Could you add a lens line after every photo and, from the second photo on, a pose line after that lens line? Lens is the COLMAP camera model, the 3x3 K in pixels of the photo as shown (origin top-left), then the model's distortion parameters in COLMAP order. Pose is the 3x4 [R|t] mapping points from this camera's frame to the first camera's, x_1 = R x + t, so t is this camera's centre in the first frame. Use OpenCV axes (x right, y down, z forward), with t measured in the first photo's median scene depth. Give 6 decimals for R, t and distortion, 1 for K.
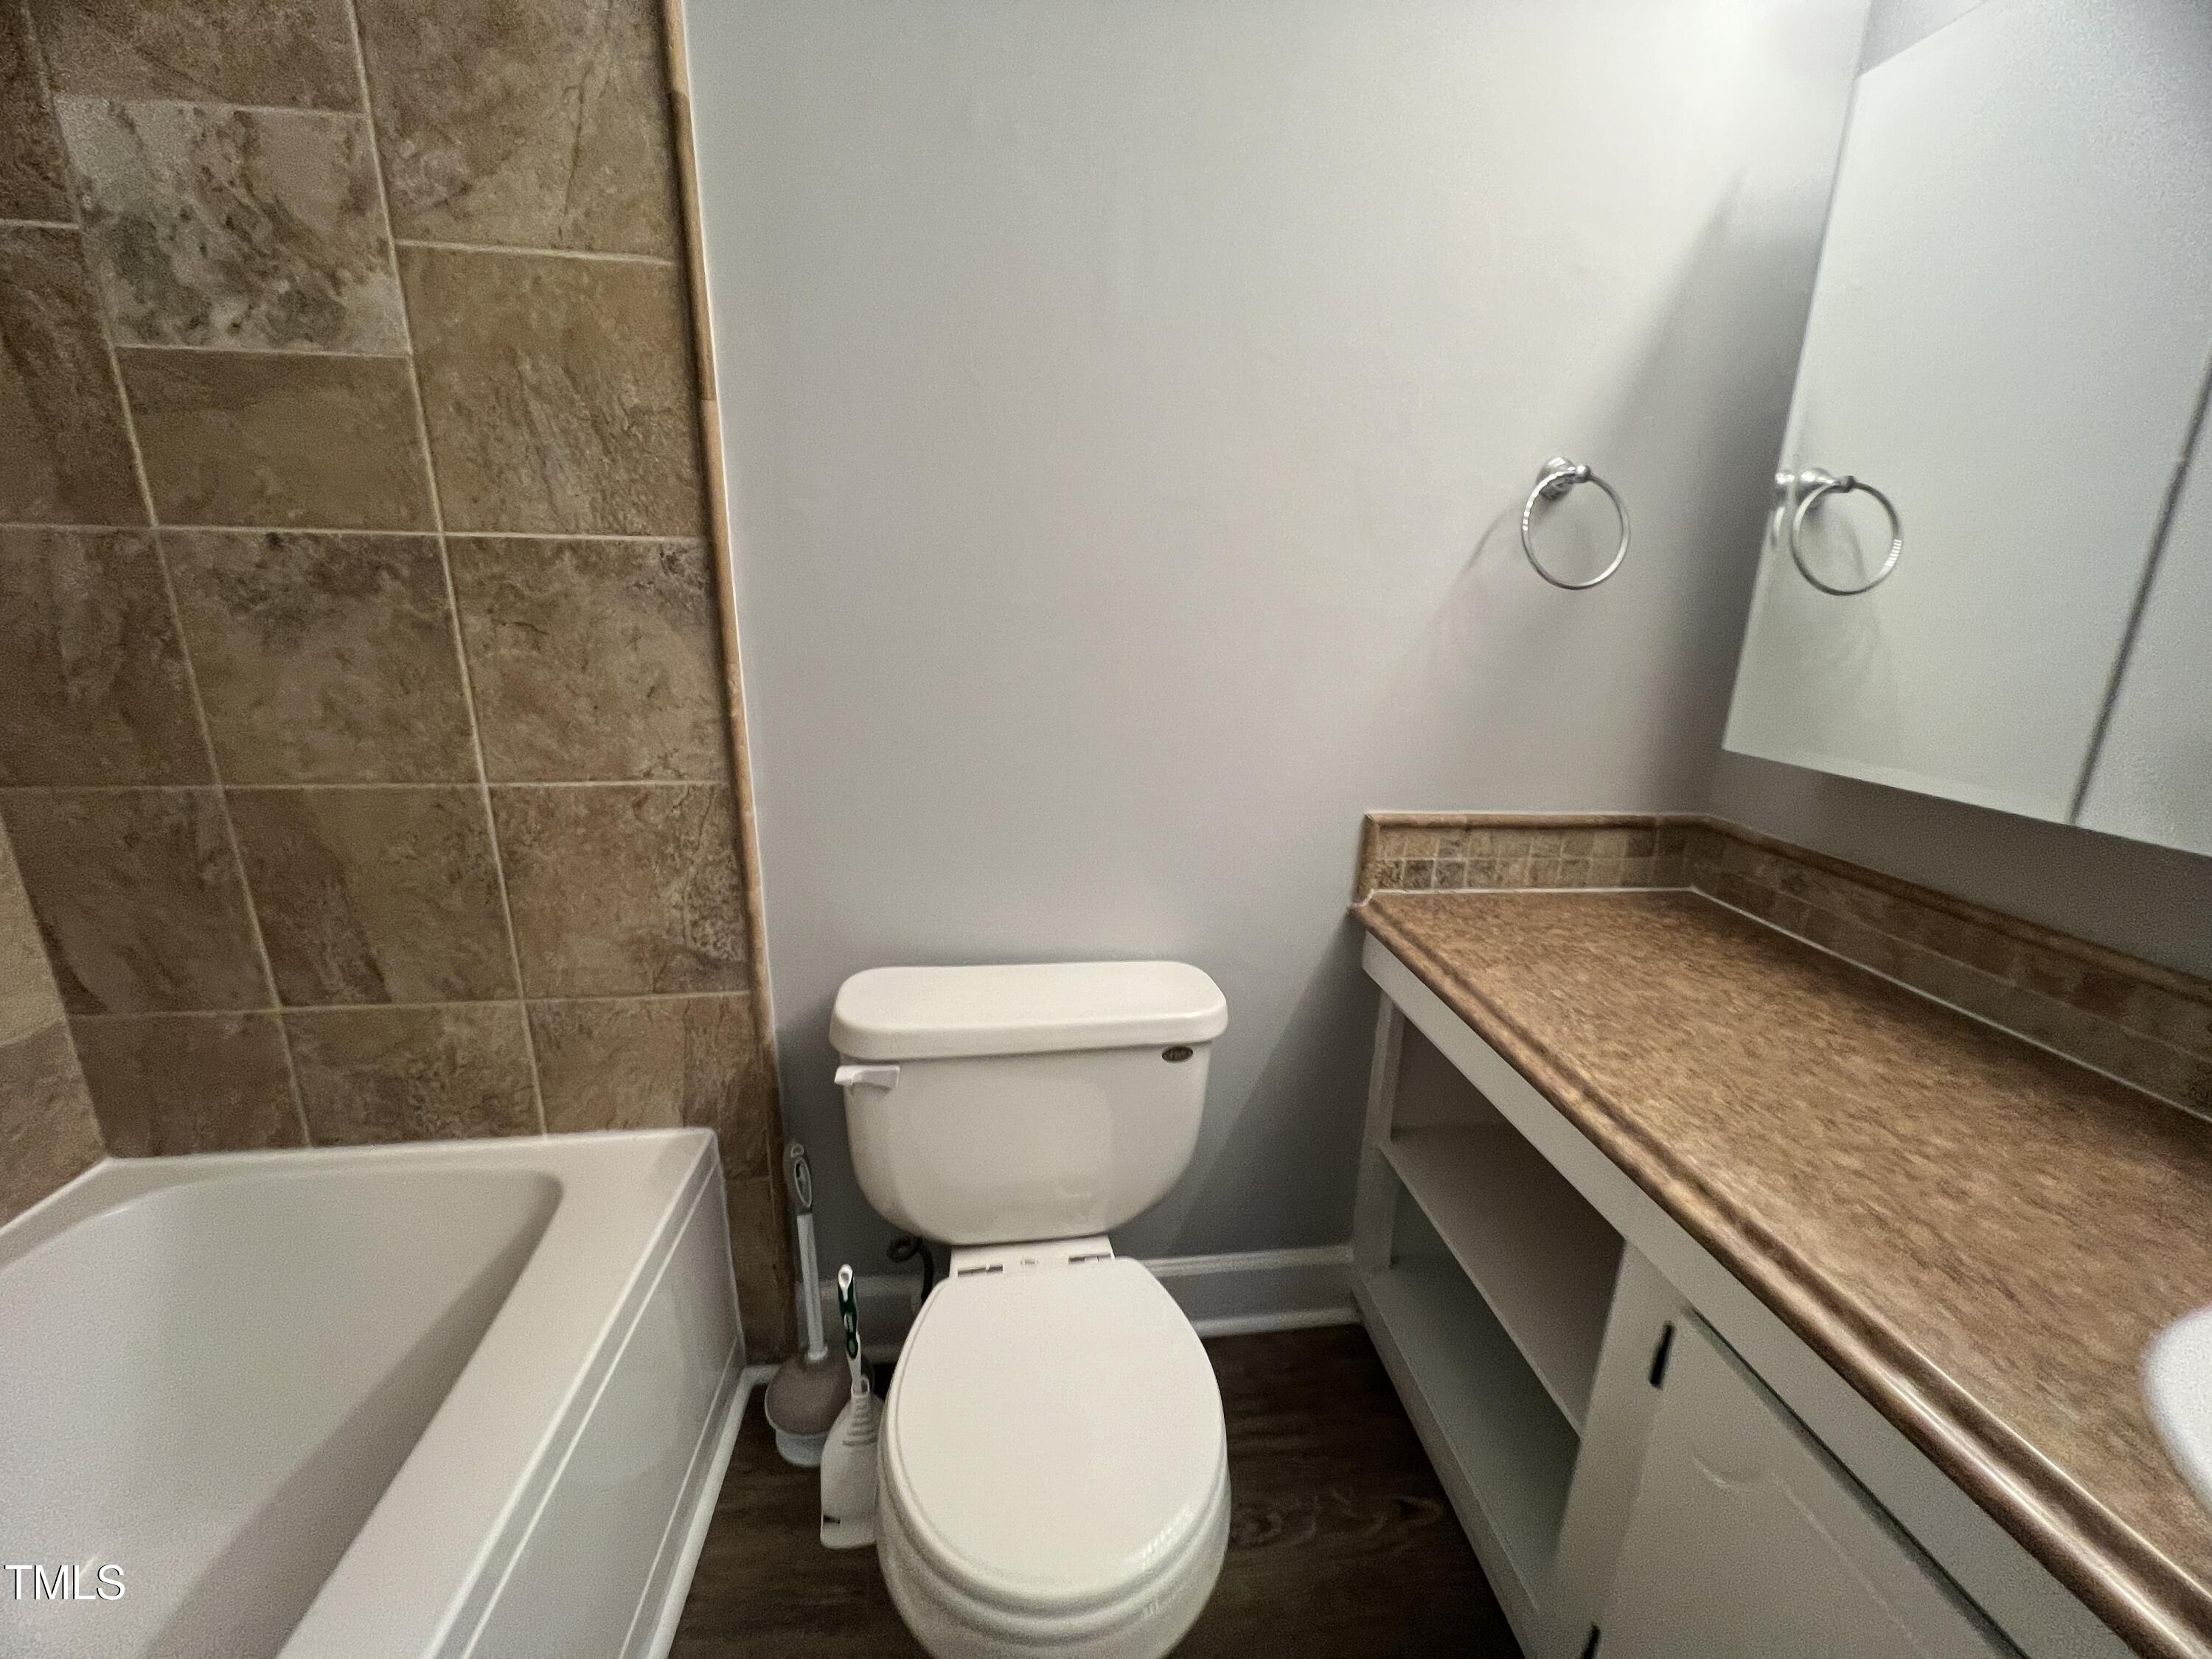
lens RADIAL K [[910.9, 0, 1106.0], [0, 910.9, 829.5], [0, 0, 1]] dist [-0.001966, -0.000249]
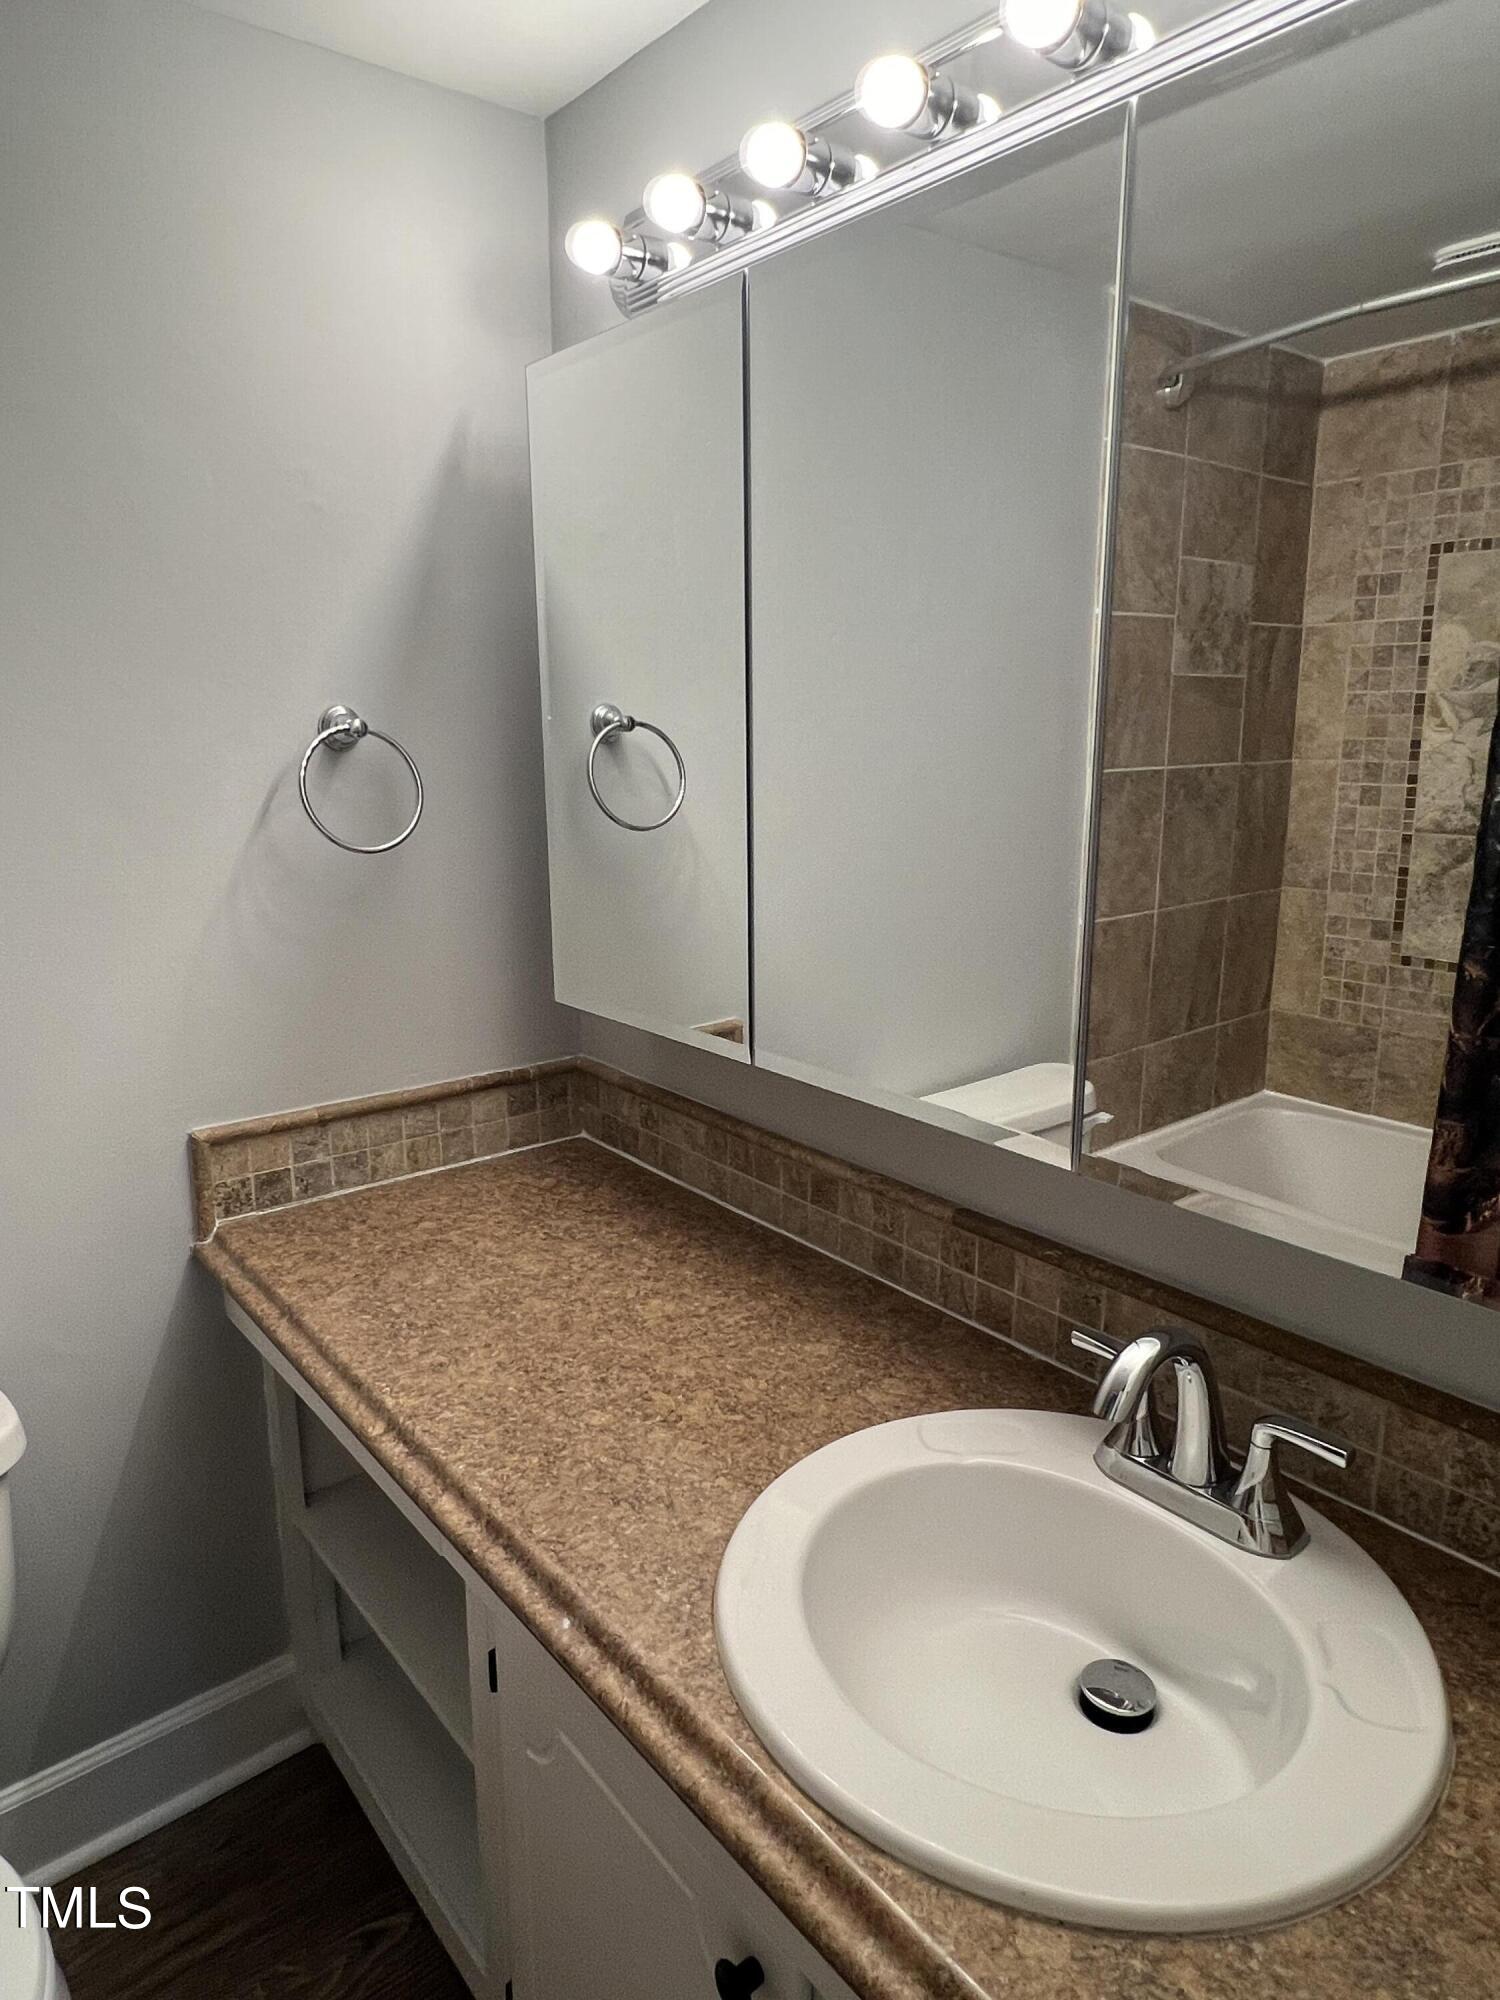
lens RADIAL K [[1255.1, 0, 750.0], [0, 1255.1, 1000.0], [0, 0, 1]] dist [-0.002073, 0.001479]
pose [[0.839061, -0.149882, 0.522984, 0.142639], [0.166686, 0.985894, 0.015121, -0.070026], [-0.517873, 0.074486, 0.852208, -0.234206]]
